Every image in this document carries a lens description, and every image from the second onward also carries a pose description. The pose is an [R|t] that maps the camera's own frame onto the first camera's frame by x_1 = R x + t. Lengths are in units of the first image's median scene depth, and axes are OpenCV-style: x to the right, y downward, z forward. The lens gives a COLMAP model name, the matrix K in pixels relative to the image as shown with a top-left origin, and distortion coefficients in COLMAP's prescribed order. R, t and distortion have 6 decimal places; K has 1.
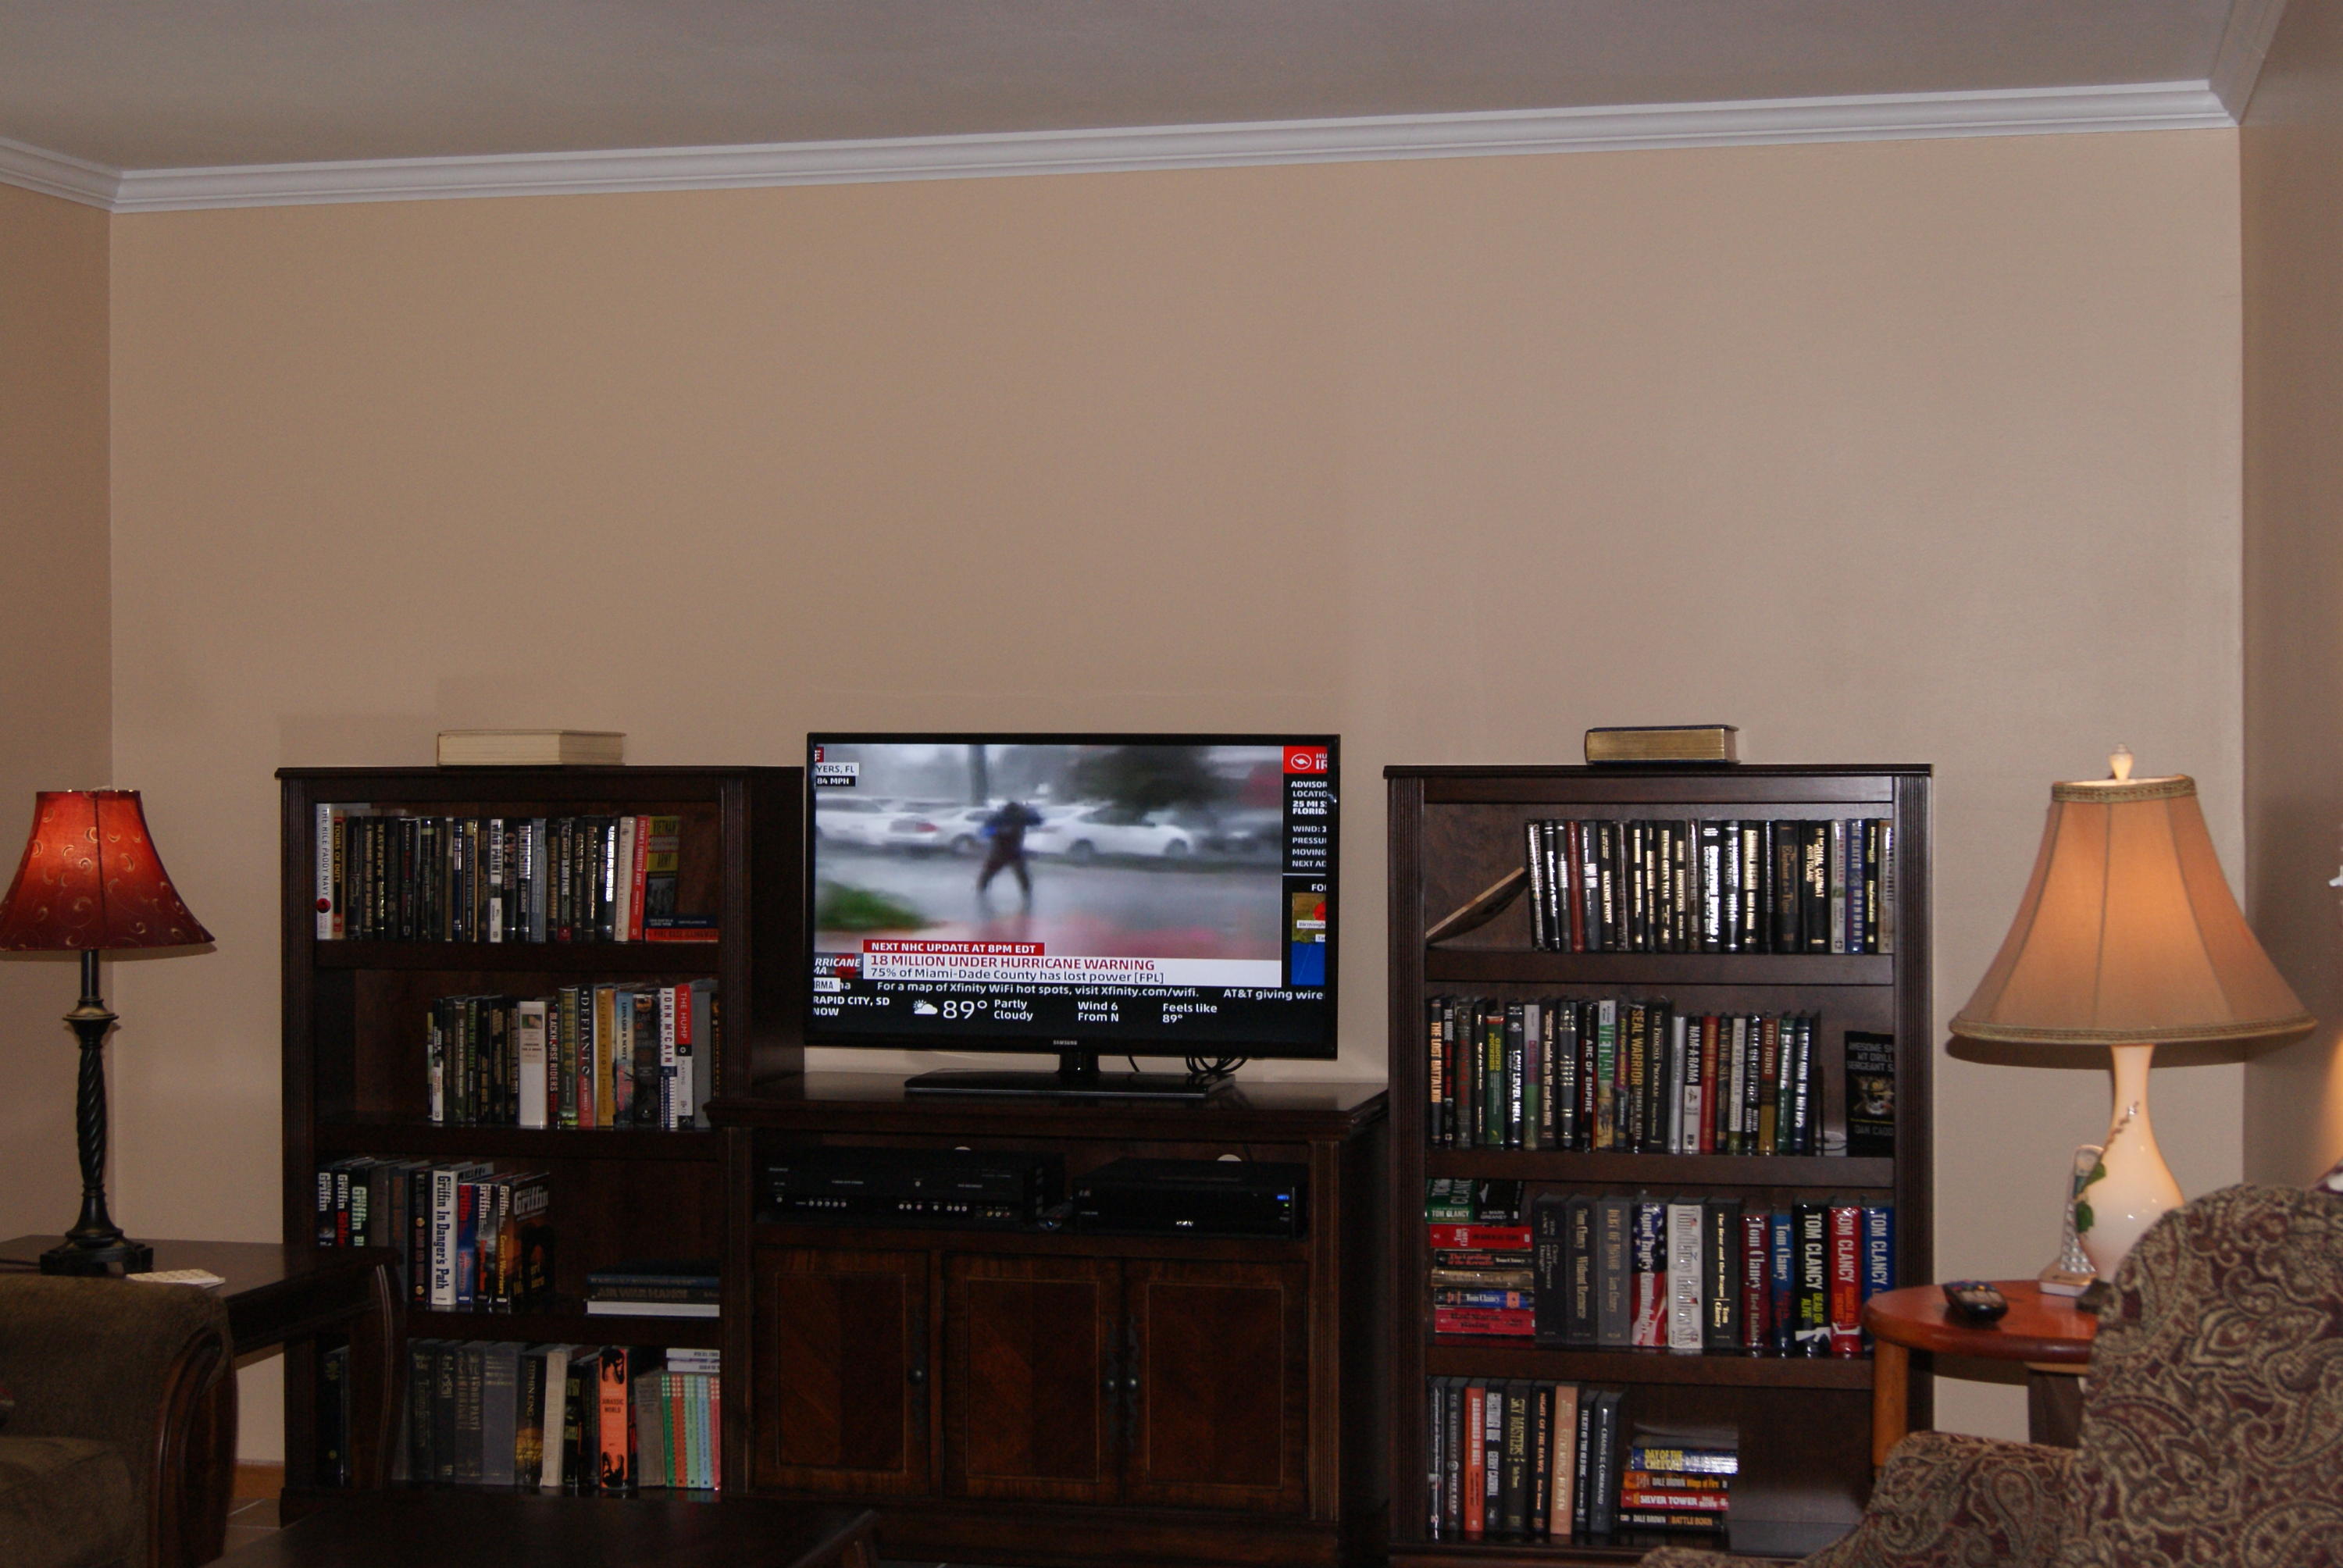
lens RADIAL K [[3627.6, 0, 1188.4], [0, 3627.6, 767.5], [0, 0, 1]] dist [-0.021353, 0.000000]
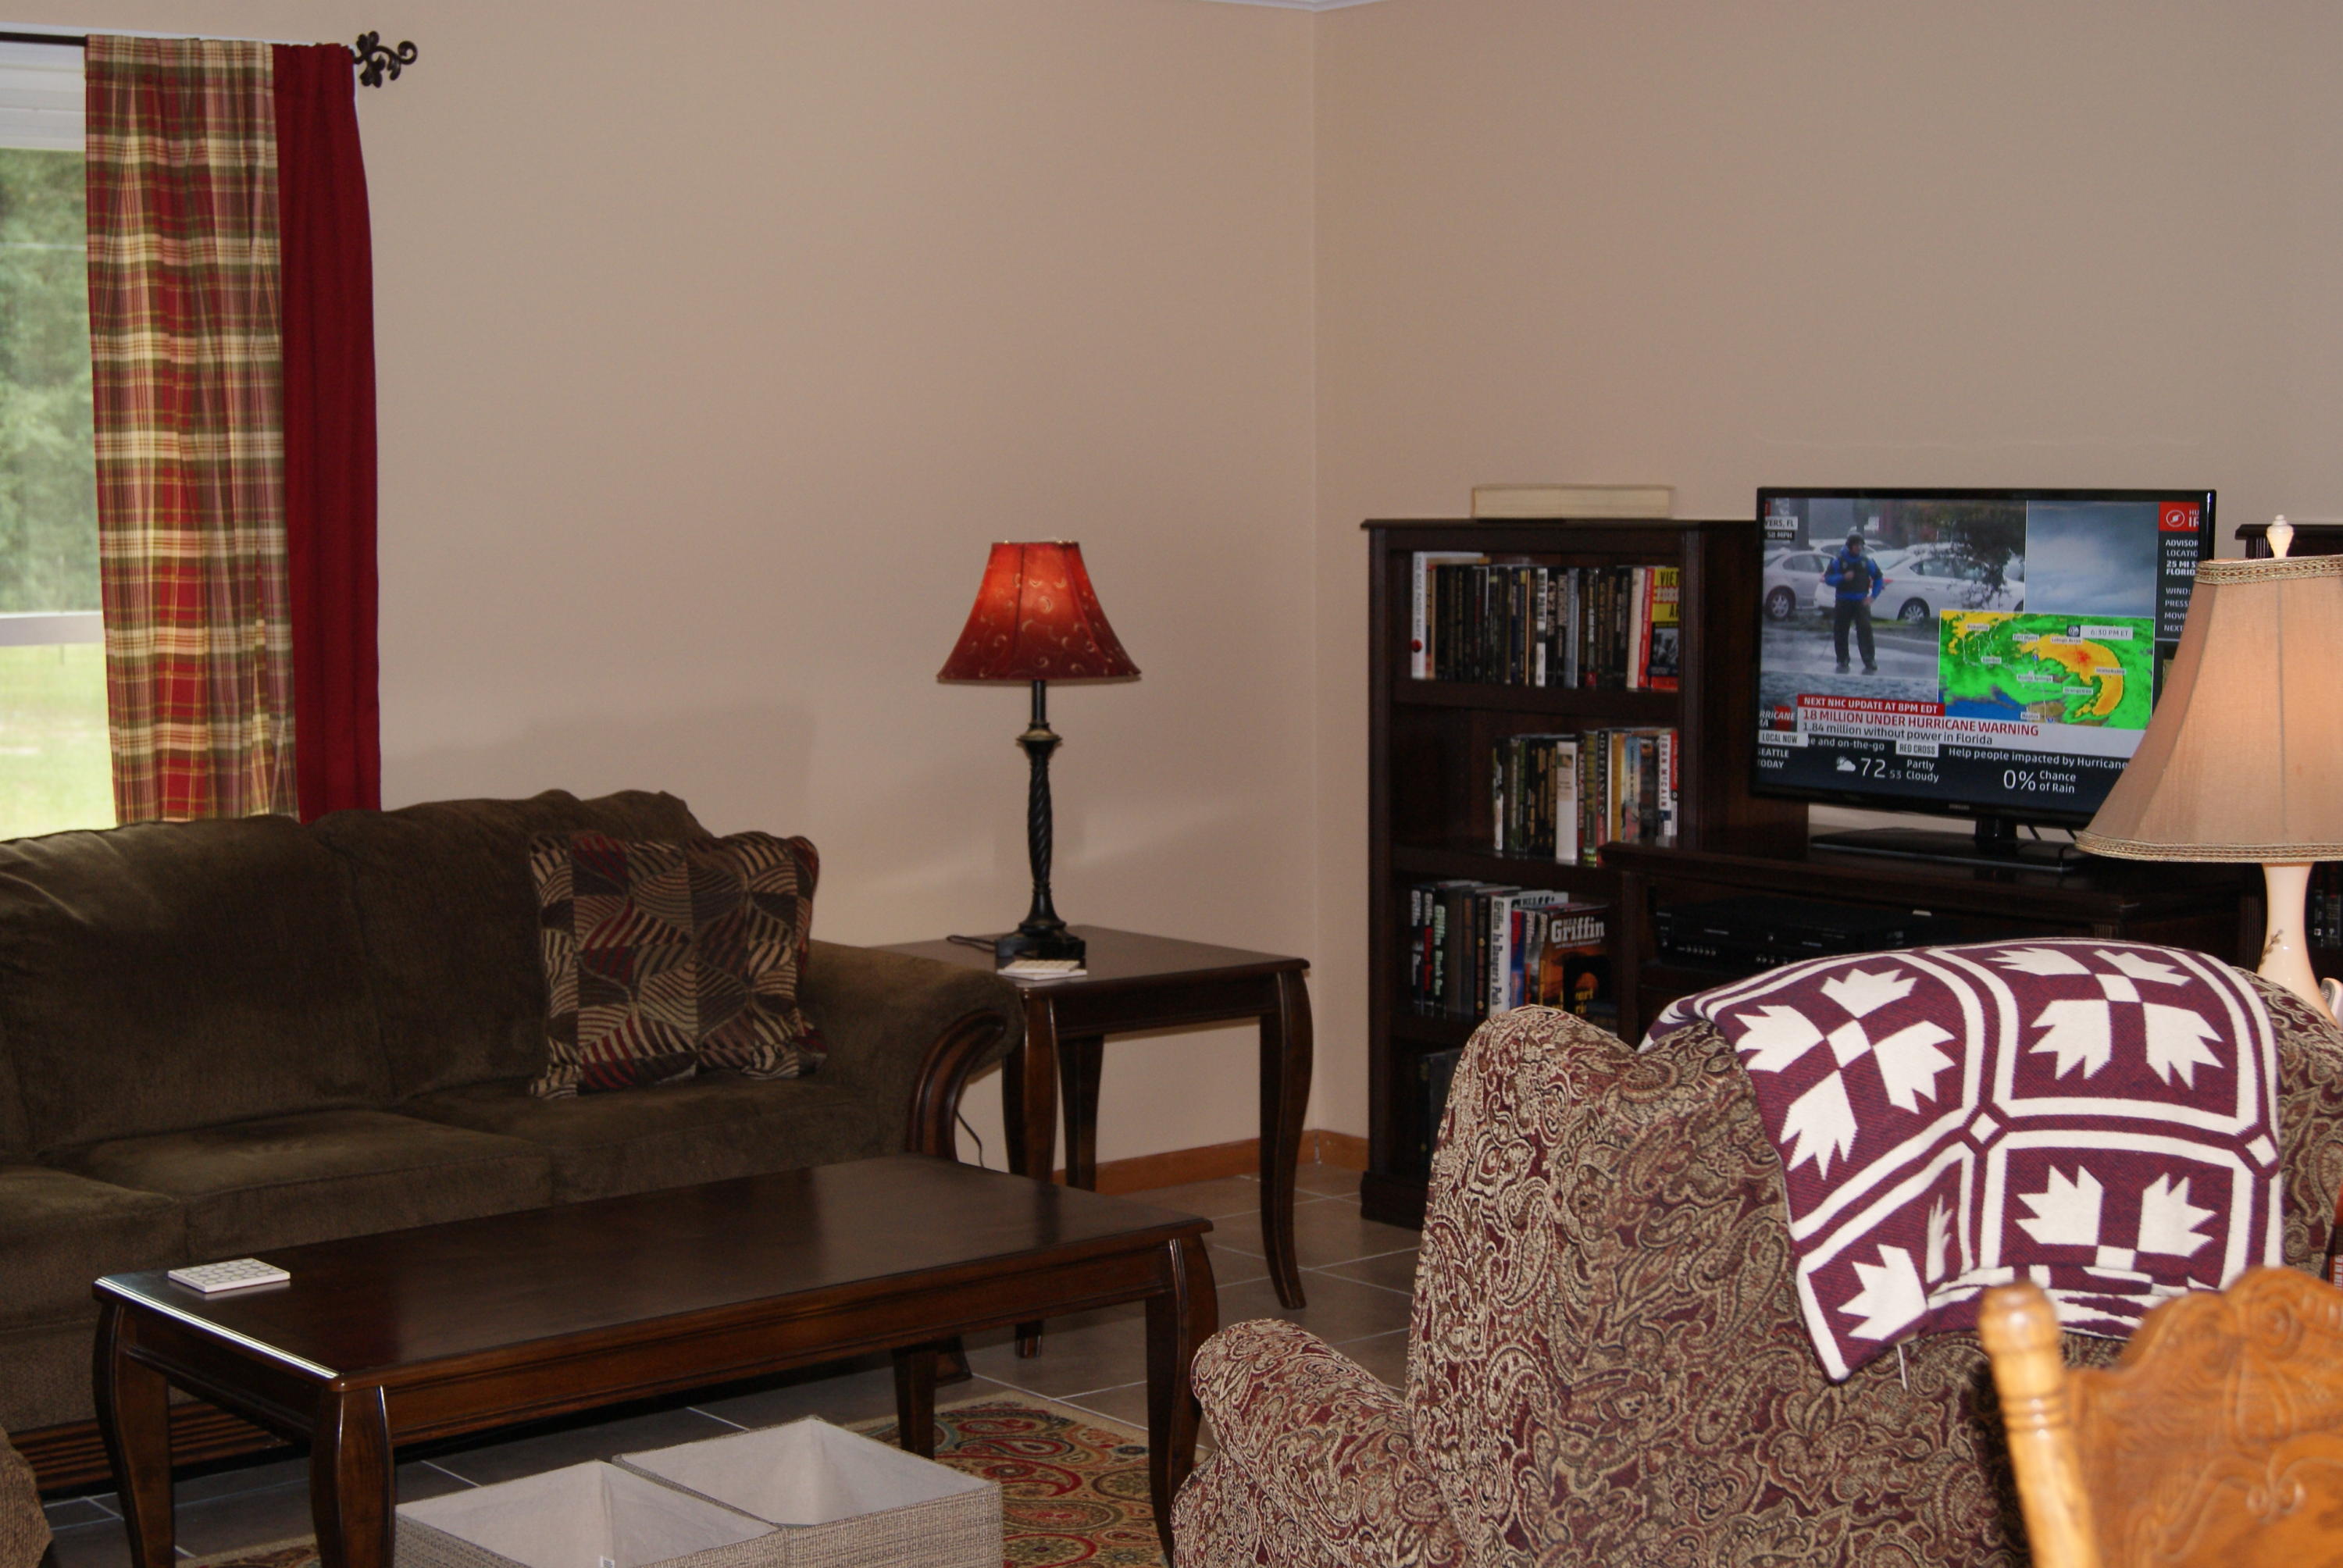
lens RADIAL K [[3627.6, 0, 1162.1], [0, 3627.6, 768.3], [0, 0, 1]] dist [-0.021353, 0.000000]
pose [[0.778848, 0.046470, -0.625488, 0.413393], [0.001338, 0.997126, 0.075747, -0.008442], [0.627211, -0.059833, 0.776548, 0.114190]]
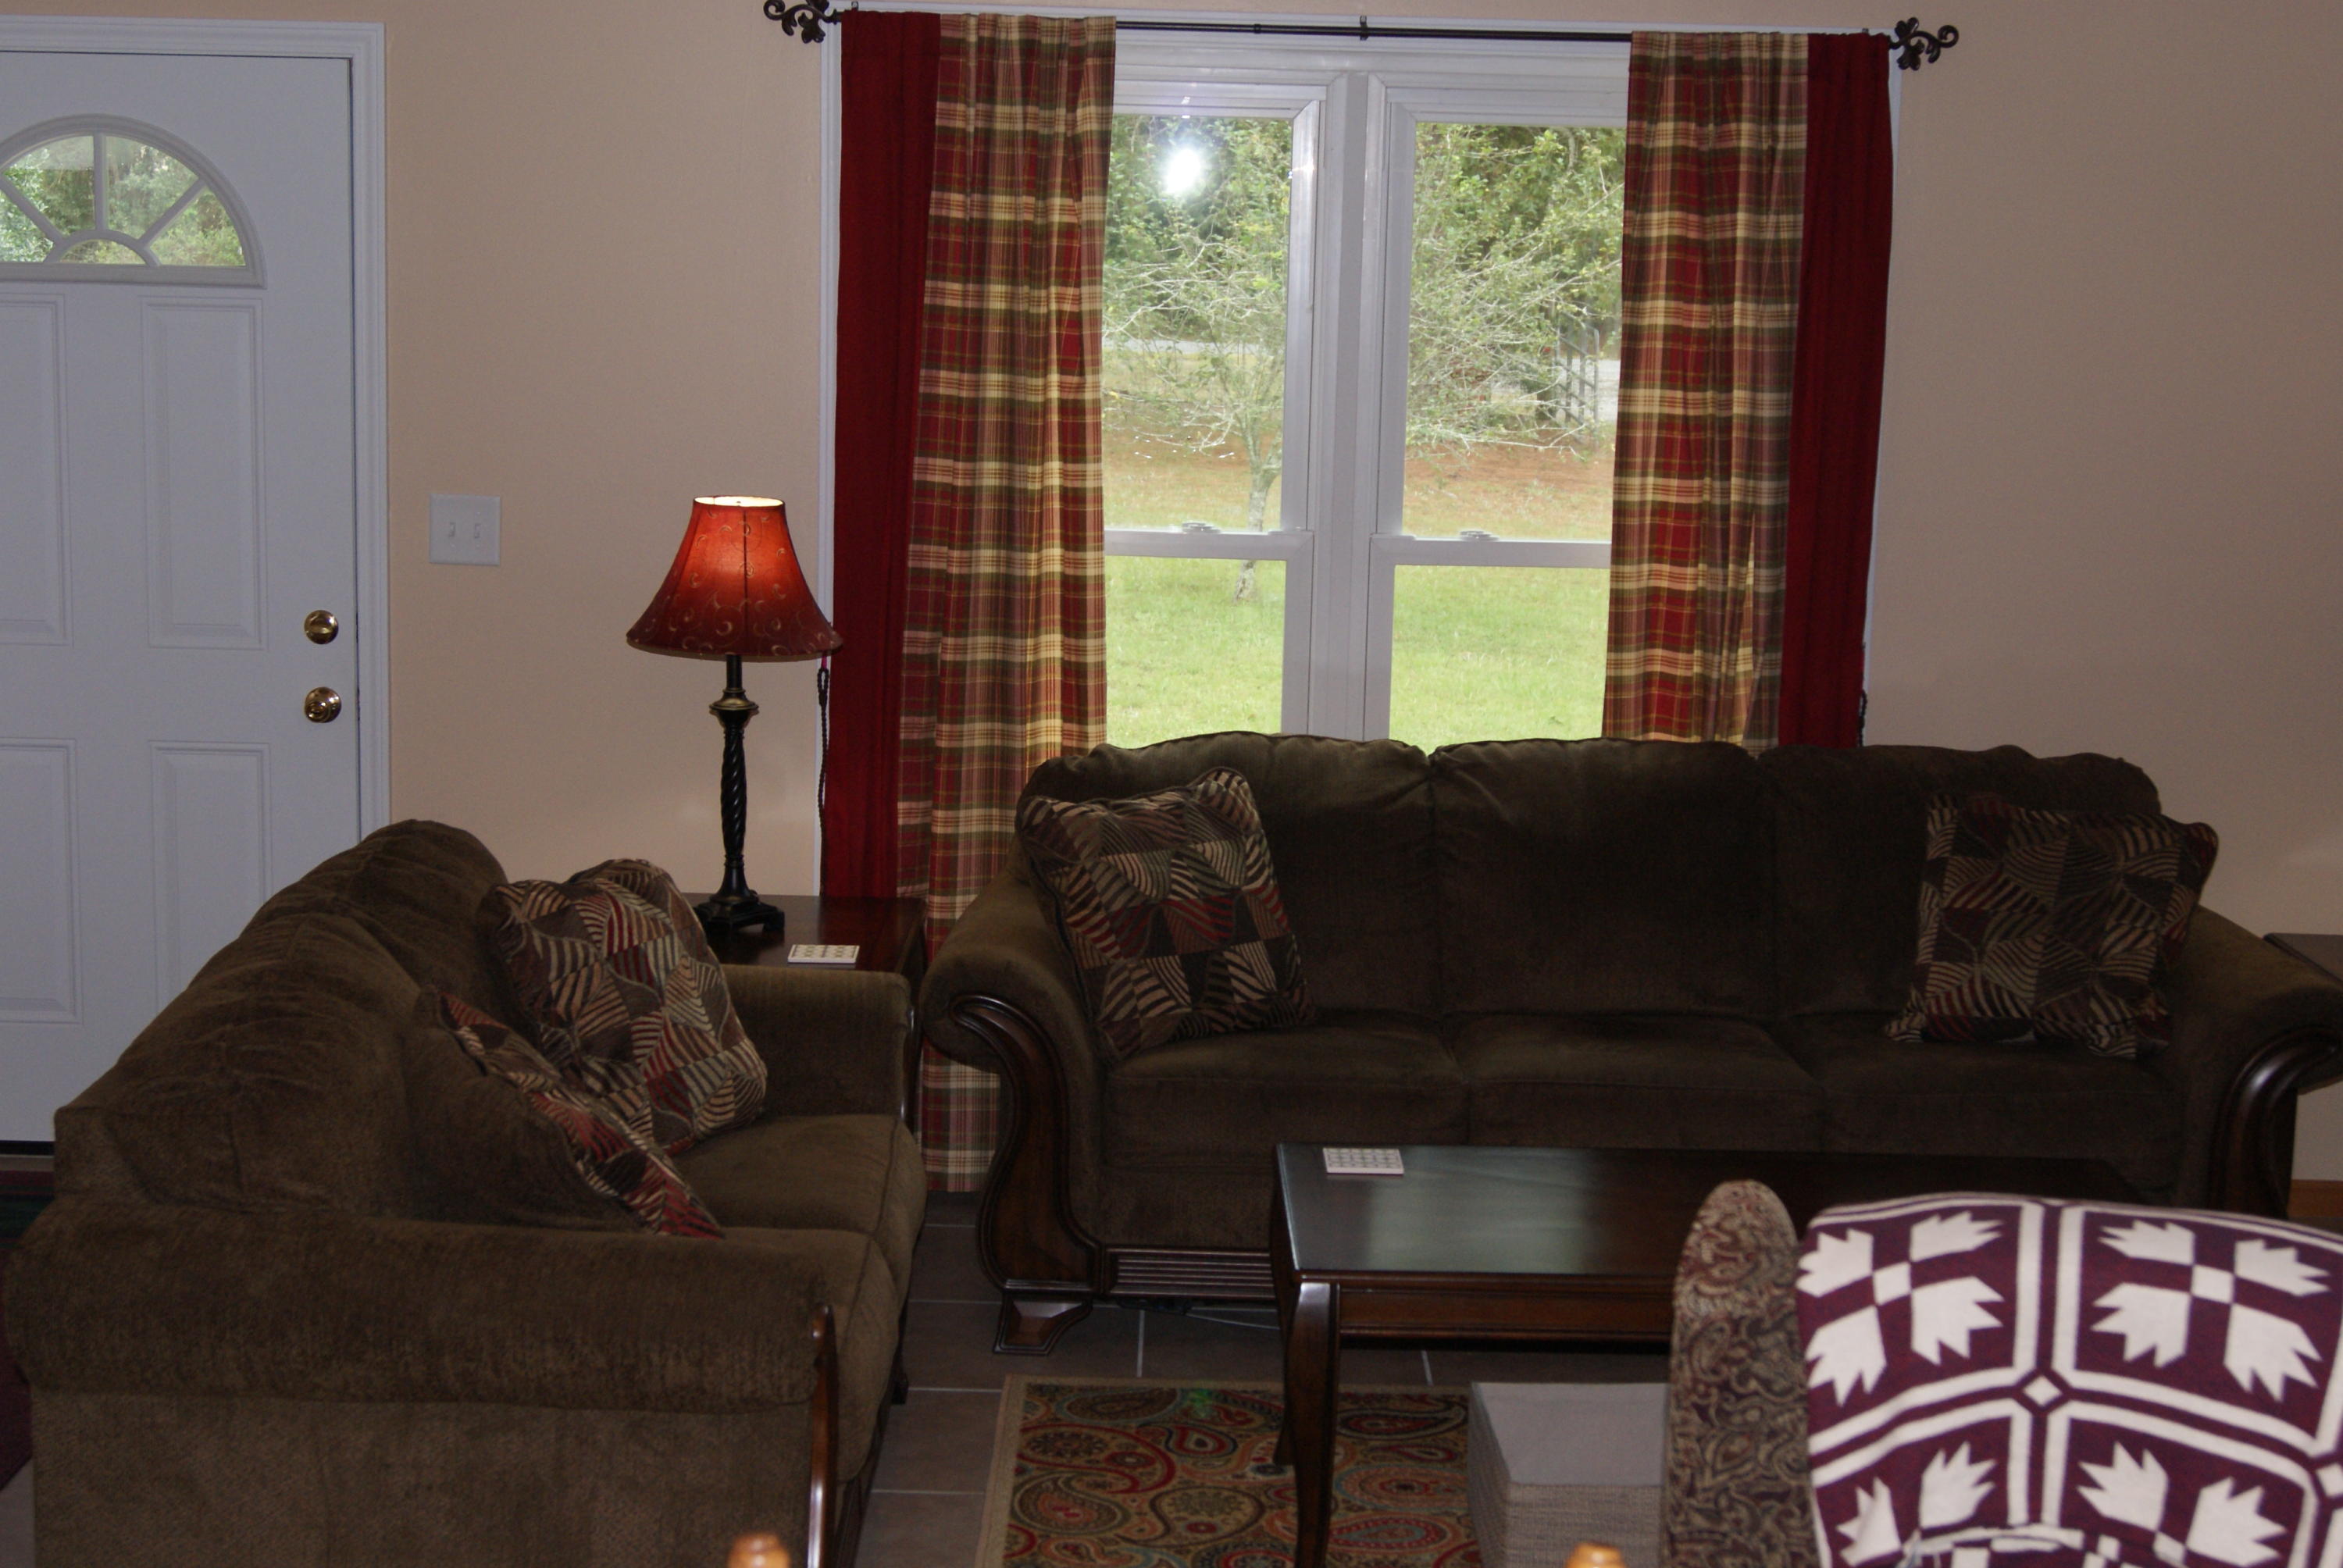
lens RADIAL K [[3627.6, 0, 1165.9], [0, 3627.6, 793.1], [0, 0, 1]] dist [-0.021353, 0.000000]
pose [[0.217170, 0.165244, -0.962045, 0.697312], [-0.035827, 0.986253, 0.161314, -0.099931], [0.975476, -0.000565, 0.220105, 0.394955]]
